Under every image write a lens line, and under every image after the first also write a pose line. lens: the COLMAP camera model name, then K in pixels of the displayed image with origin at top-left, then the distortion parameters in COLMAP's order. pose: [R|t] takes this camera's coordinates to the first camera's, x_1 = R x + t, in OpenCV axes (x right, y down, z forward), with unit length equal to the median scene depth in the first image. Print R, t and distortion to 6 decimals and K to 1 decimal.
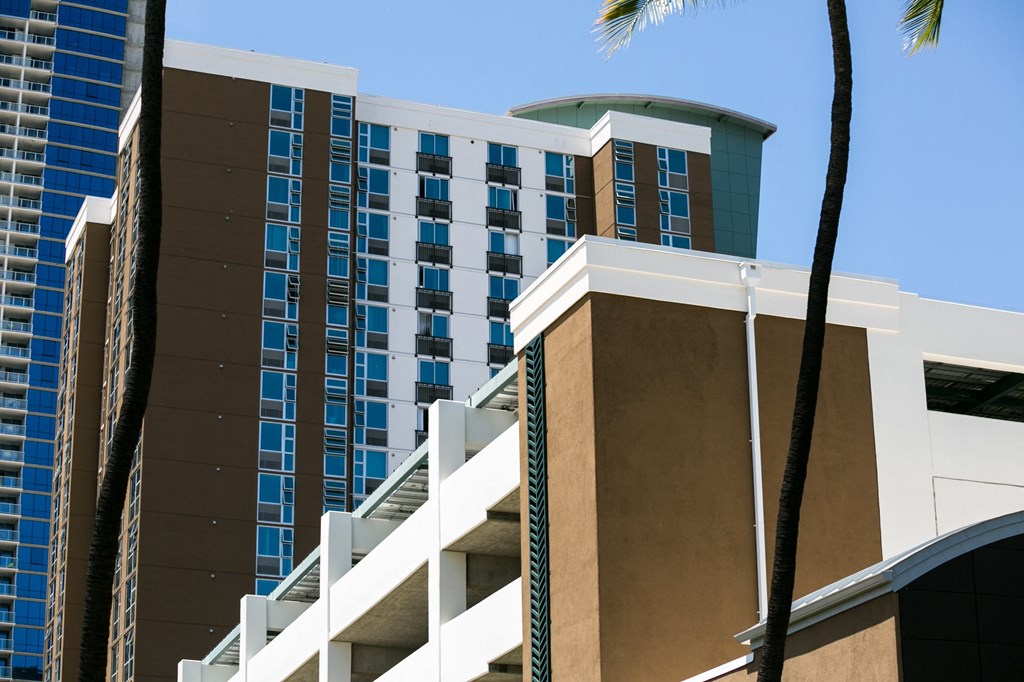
lens RADIAL K [[2047.2, 0, 511.8], [0, 2047.2, 340.7], [0, 0, 1]] dist [-0.207469, 0.000000]
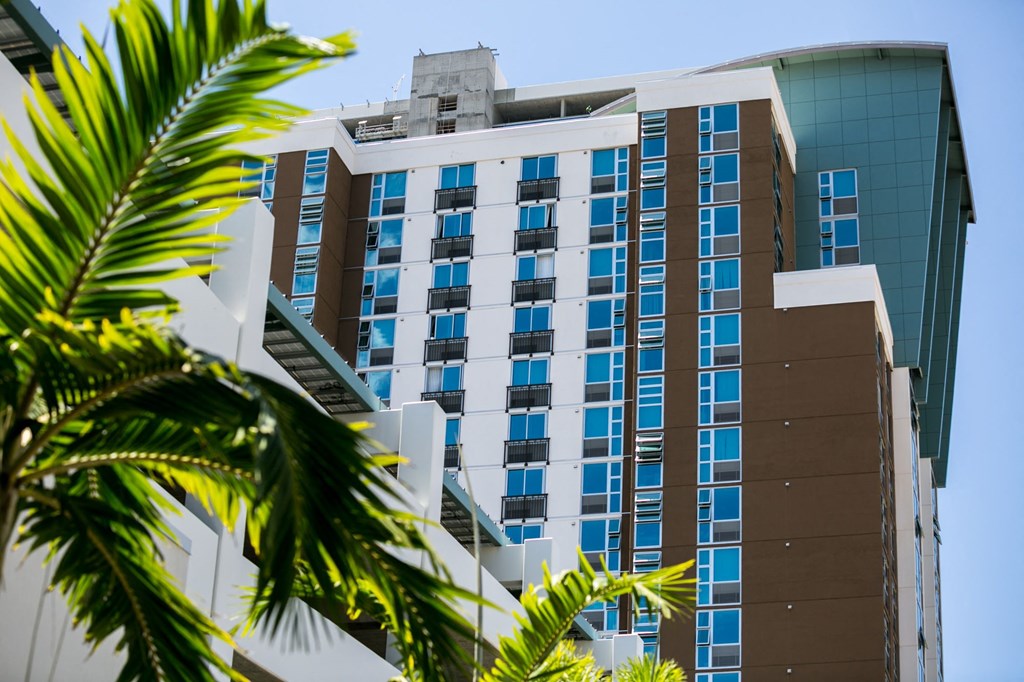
lens RADIAL K [[2047.2, 0, 512.4], [0, 2047.2, 342.0], [0, 0, 1]] dist [-0.207469, 0.000000]
pose [[0.796751, -0.218551, -0.563404, 0.458851], [0.160449, 0.975356, -0.151448, 0.108877], [0.582619, 0.030269, 0.812182, 0.312065]]
